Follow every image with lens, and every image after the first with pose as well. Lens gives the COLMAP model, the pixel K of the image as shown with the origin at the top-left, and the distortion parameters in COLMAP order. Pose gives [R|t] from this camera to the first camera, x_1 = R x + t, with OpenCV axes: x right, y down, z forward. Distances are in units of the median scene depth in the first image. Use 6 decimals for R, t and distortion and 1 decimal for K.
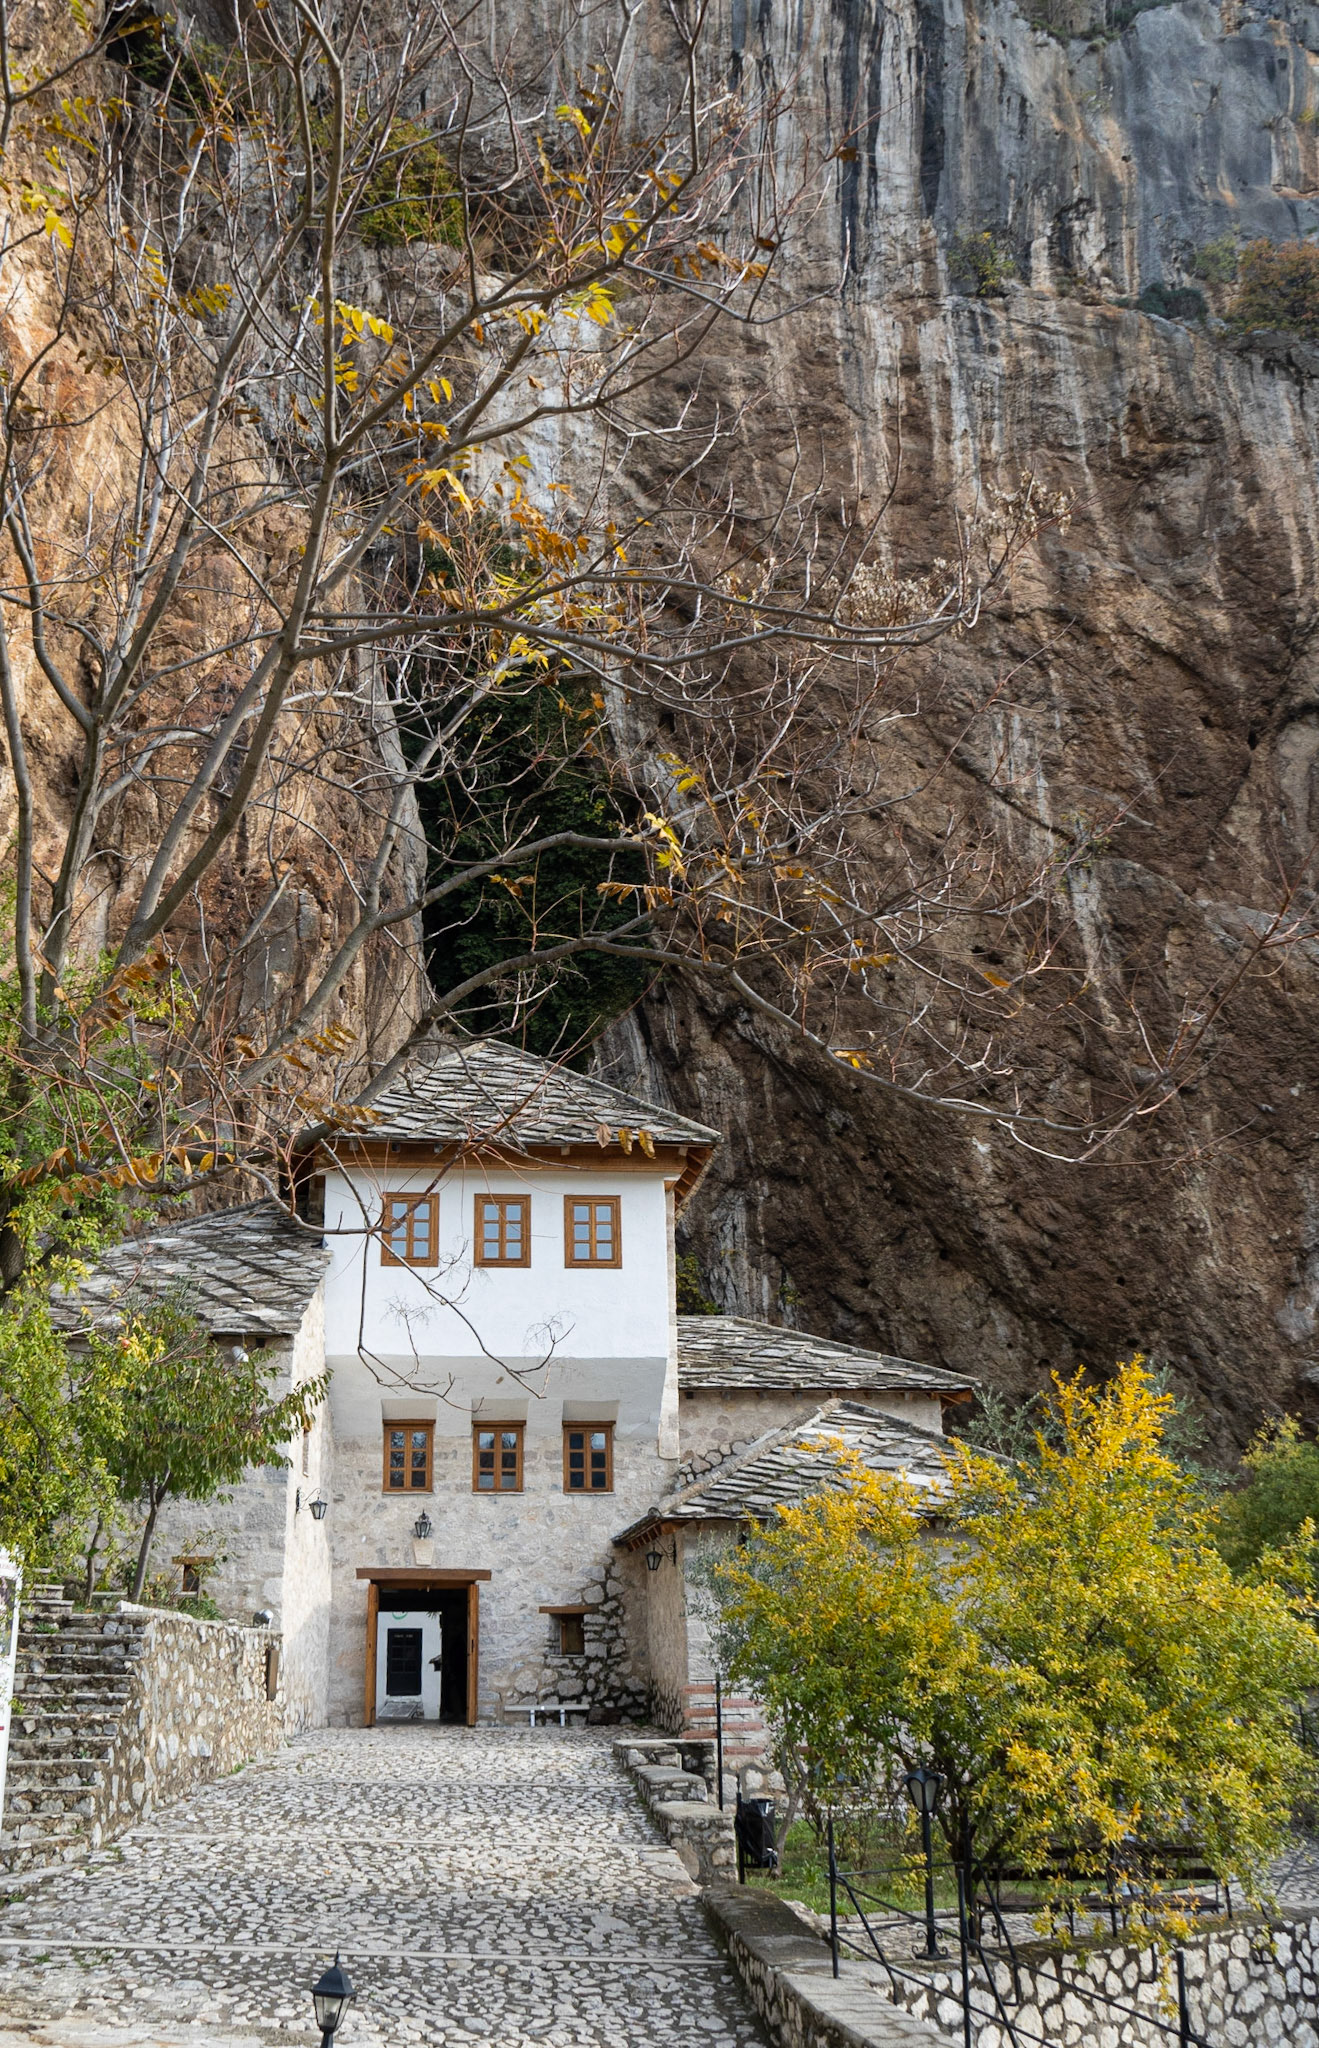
lens RADIAL K [[1916.7, 0, 558.3], [0, 1916.7, 1034.9], [0, 0, 1]] dist [-0.015100, -0.005428]
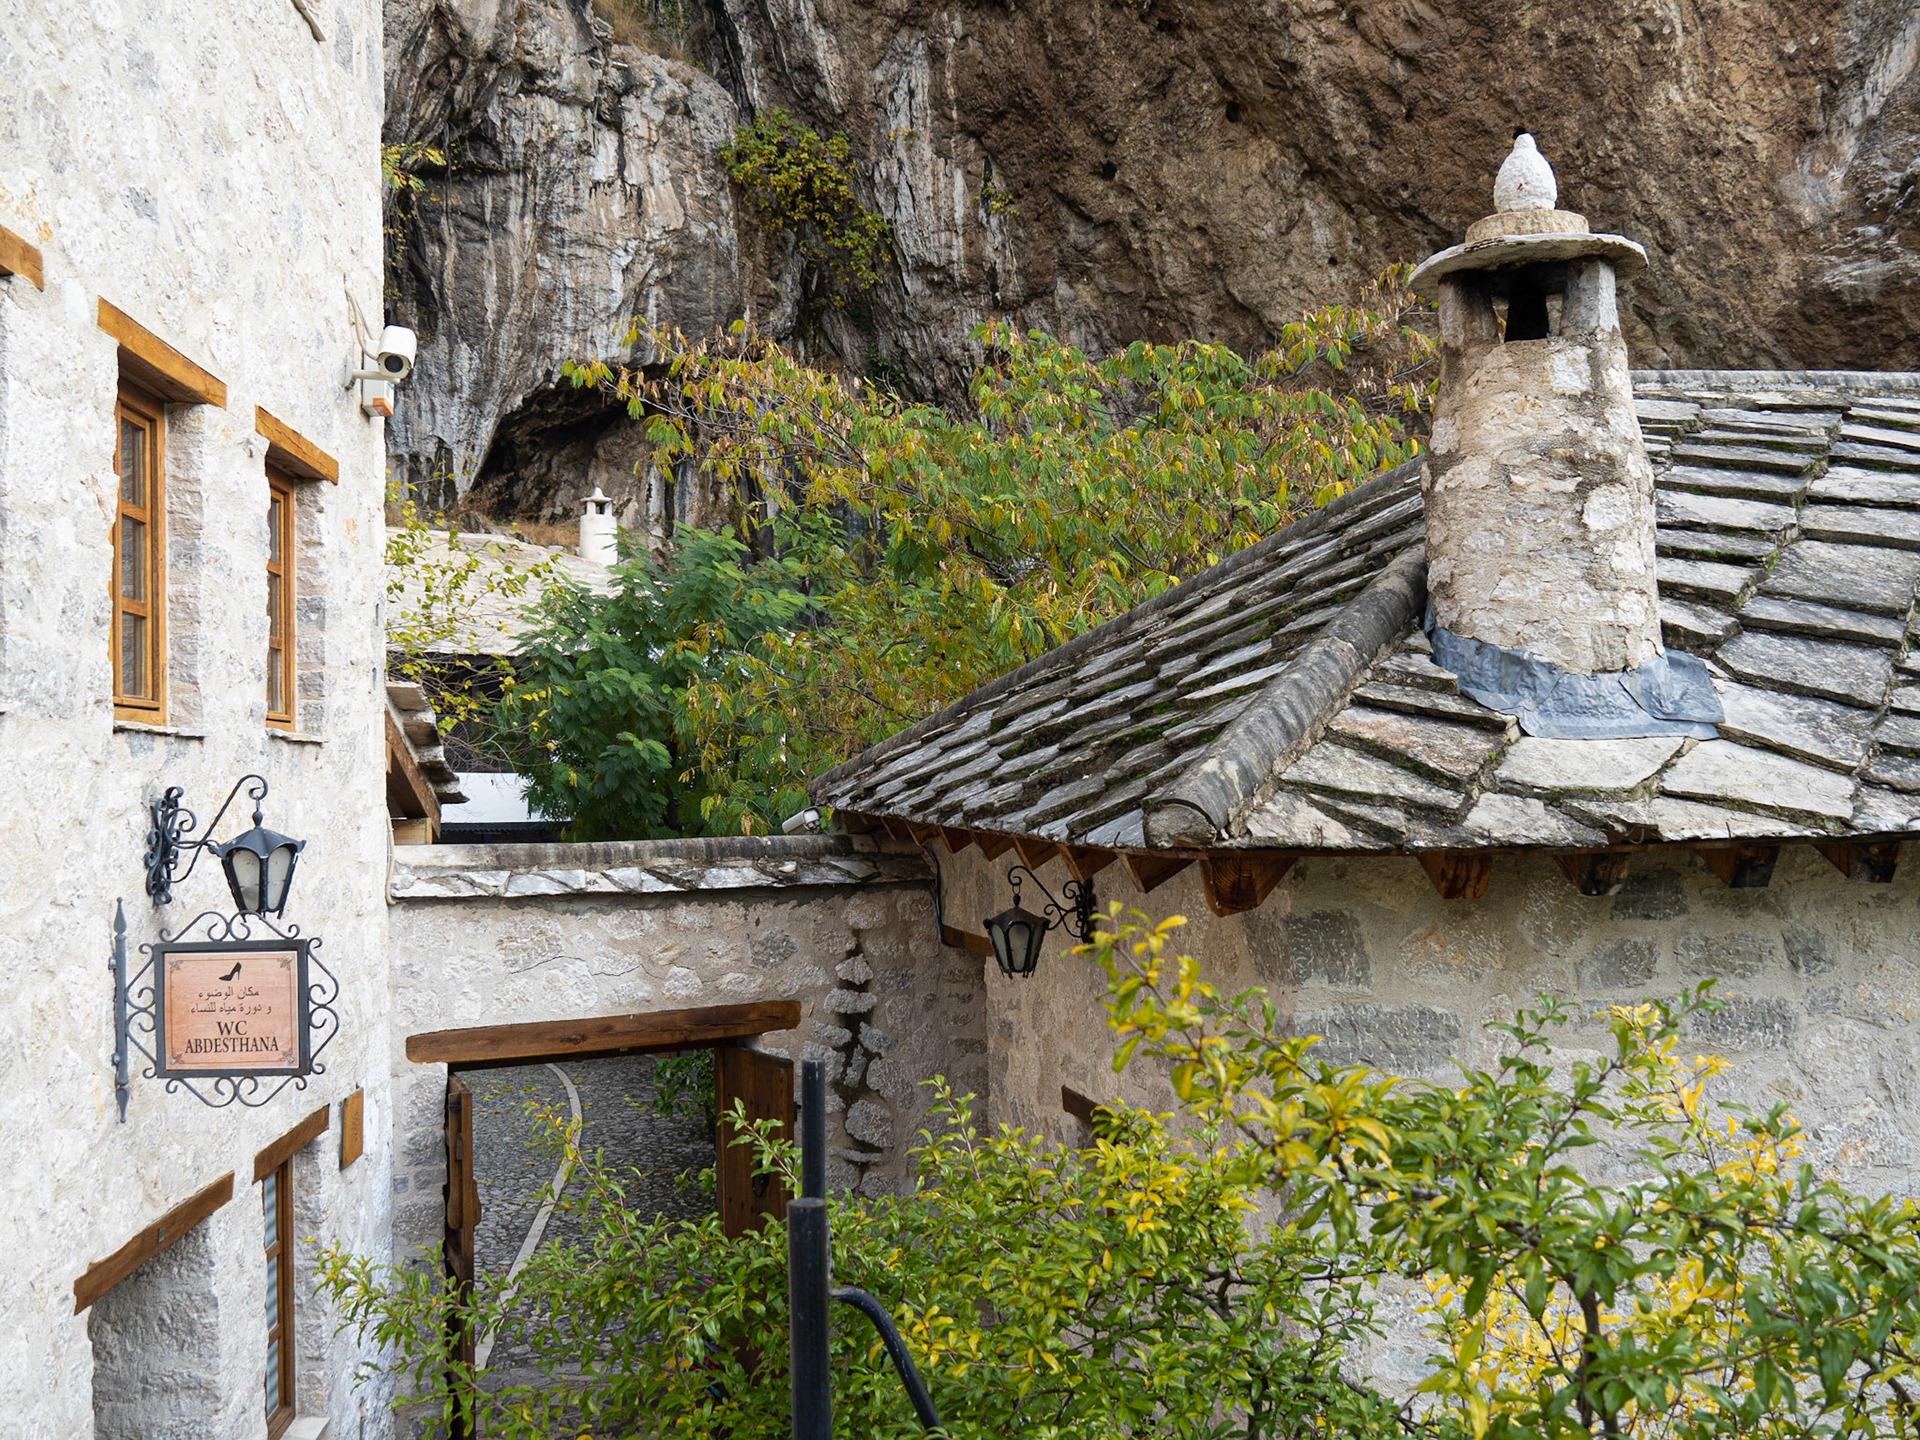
lens RADIAL K [[1861.4, 0, 960.0], [0, 1861.4, 720.0], [0, 0, 1]] dist [-0.009176, -0.000749]
pose [[0.999940, -0.010910, 0.000219, 0.115244], [0.010364, 0.955767, 0.293943, 0.128670], [-0.003416, -0.293923, 0.955823, 0.386625]]
